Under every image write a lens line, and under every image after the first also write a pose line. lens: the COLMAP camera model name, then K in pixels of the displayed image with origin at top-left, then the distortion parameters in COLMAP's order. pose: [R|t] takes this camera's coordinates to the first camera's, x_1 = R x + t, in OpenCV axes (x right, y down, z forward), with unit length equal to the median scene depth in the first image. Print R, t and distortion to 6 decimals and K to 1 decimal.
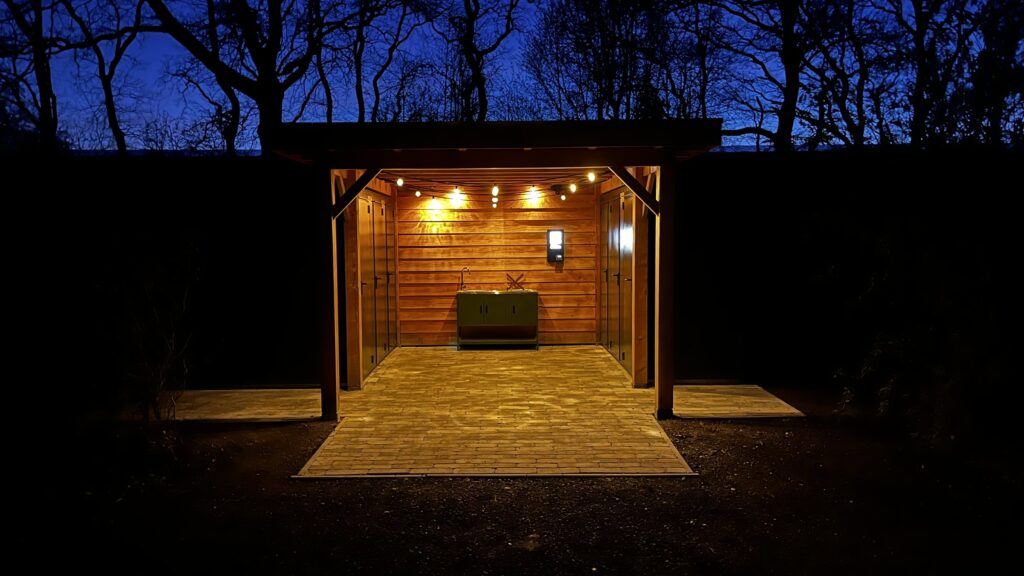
lens RADIAL K [[774.7, 0, 507.2], [0, 774.7, 291.2], [0, 0, 1]] dist [0.054718, -0.027260]
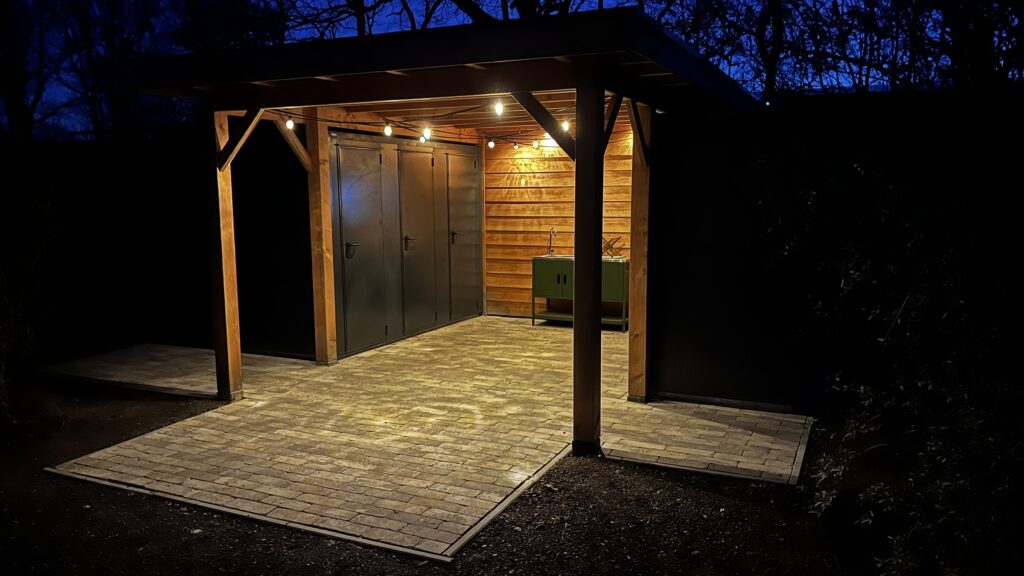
lens RADIAL K [[774.7, 0, 512.0], [0, 774.7, 292.1], [0, 0, 1]] dist [0.054718, -0.027260]
pose [[0.897329, 0.058685, -0.437443, 0.275701], [-0.031320, 0.997089, 0.069519, -0.017683], [0.440250, -0.048681, 0.896555, 0.220022]]
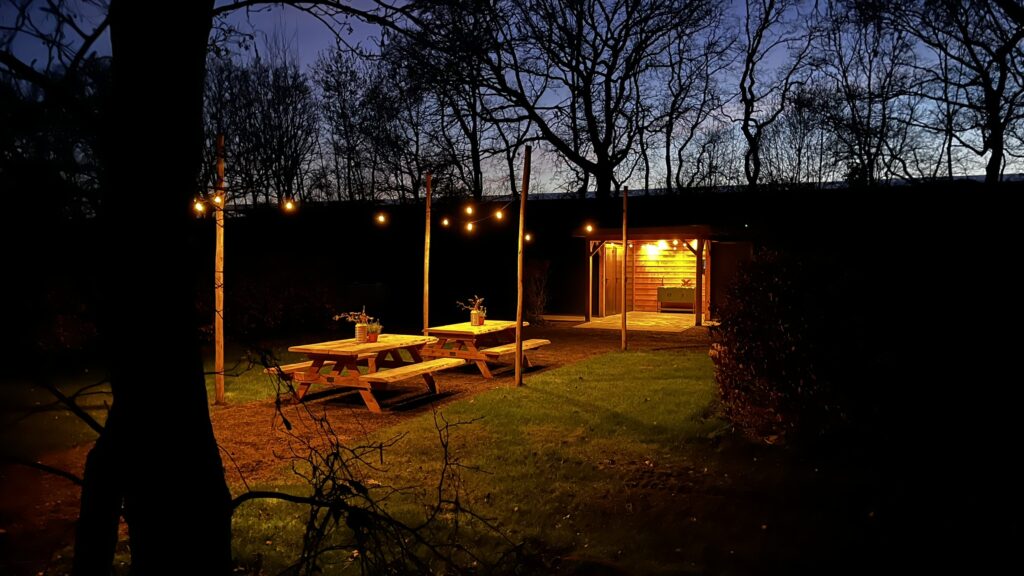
lens RADIAL K [[774.7, 0, 509.8], [0, 774.7, 291.1], [0, 0, 1]] dist [0.054718, -0.027260]
pose [[0.900274, 0.023126, -0.434708, 0.508331], [-0.036548, 0.999078, -0.022539, 0.077750], [0.433786, 0.036179, 0.900289, -1.170279]]
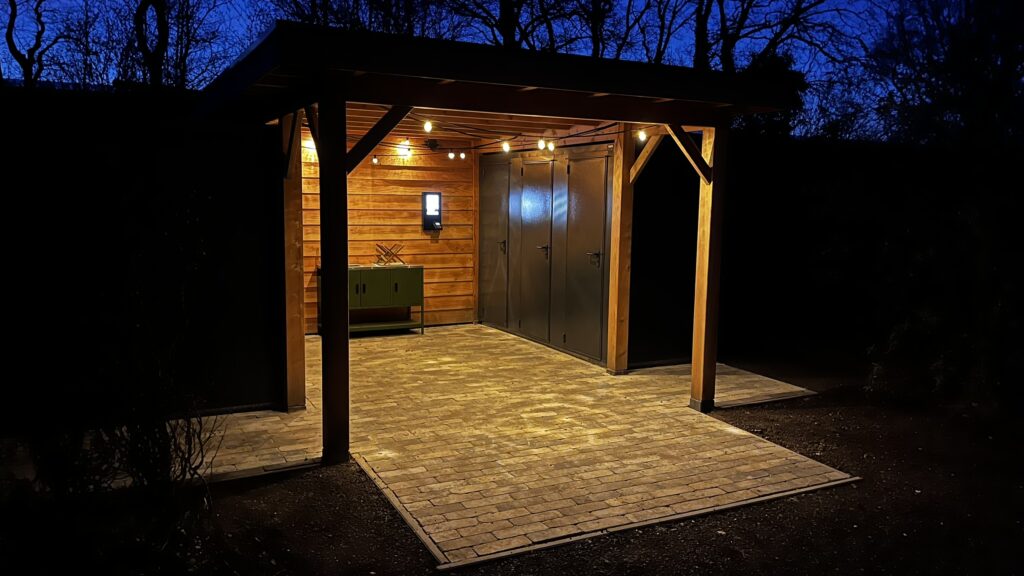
lens RADIAL K [[774.7, 0, 517.6], [0, 774.7, 286.1], [0, 0, 1]] dist [0.054718, -0.027260]
pose [[0.887072, -0.029133, 0.460711, -0.250728], [0.008581, 0.998875, 0.046643, -0.014957], [-0.461552, -0.037422, 0.886324, 0.192026]]
